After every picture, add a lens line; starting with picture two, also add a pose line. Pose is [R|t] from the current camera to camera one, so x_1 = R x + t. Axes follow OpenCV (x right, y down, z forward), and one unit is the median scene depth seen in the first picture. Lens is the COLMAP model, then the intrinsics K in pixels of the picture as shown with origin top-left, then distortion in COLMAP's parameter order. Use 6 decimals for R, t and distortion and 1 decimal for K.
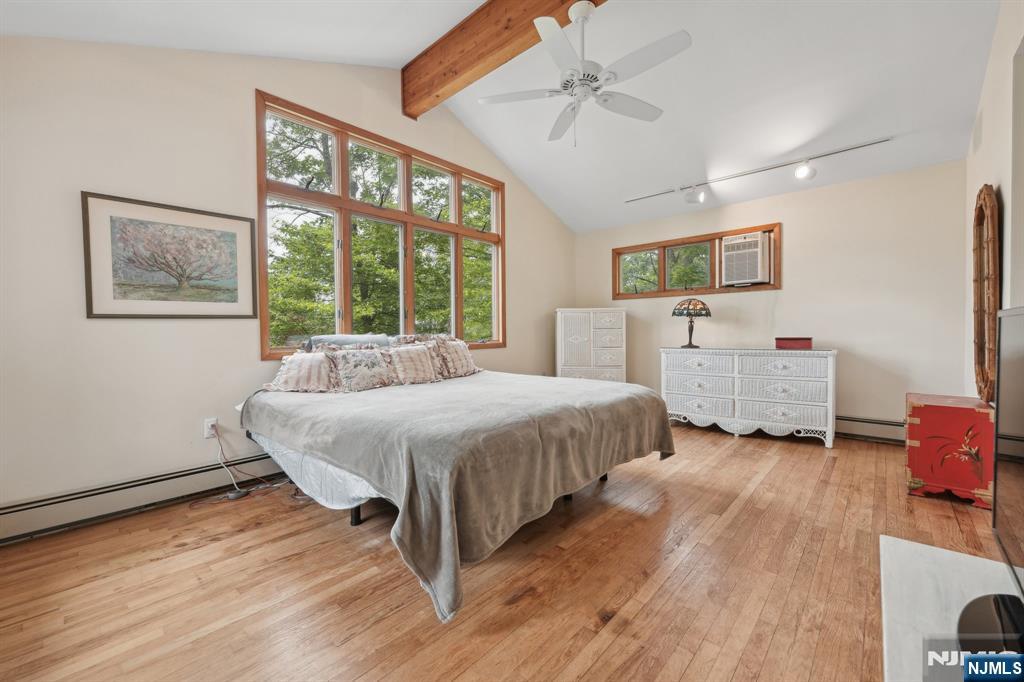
lens RADIAL K [[413.7, 0, 512.0], [0, 413.7, 341.0], [0, 0, 1]] dist [-0.001483, -0.000050]
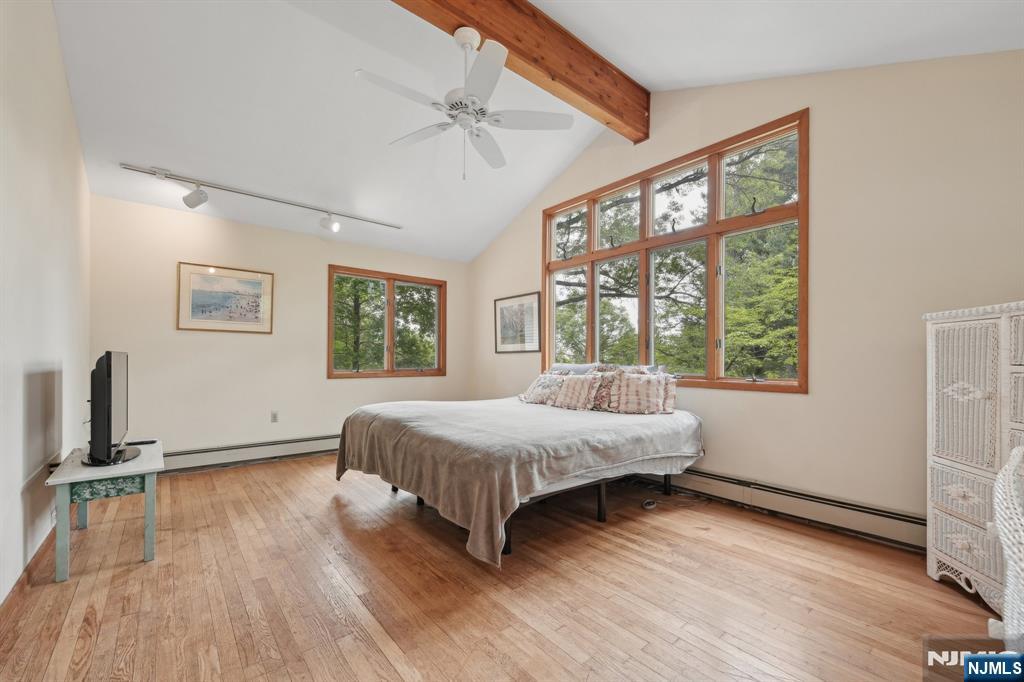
lens RADIAL K [[427.3, 0, 517.3], [0, 427.3, 361.6], [0, 0, 1]] dist [0.000157, 0.000017]
pose [[-0.146114, 0.011653, -0.989199, 1.185888], [-0.033534, 0.999298, 0.016725, -0.049503], [0.988699, 0.035616, -0.145620, 1.315232]]
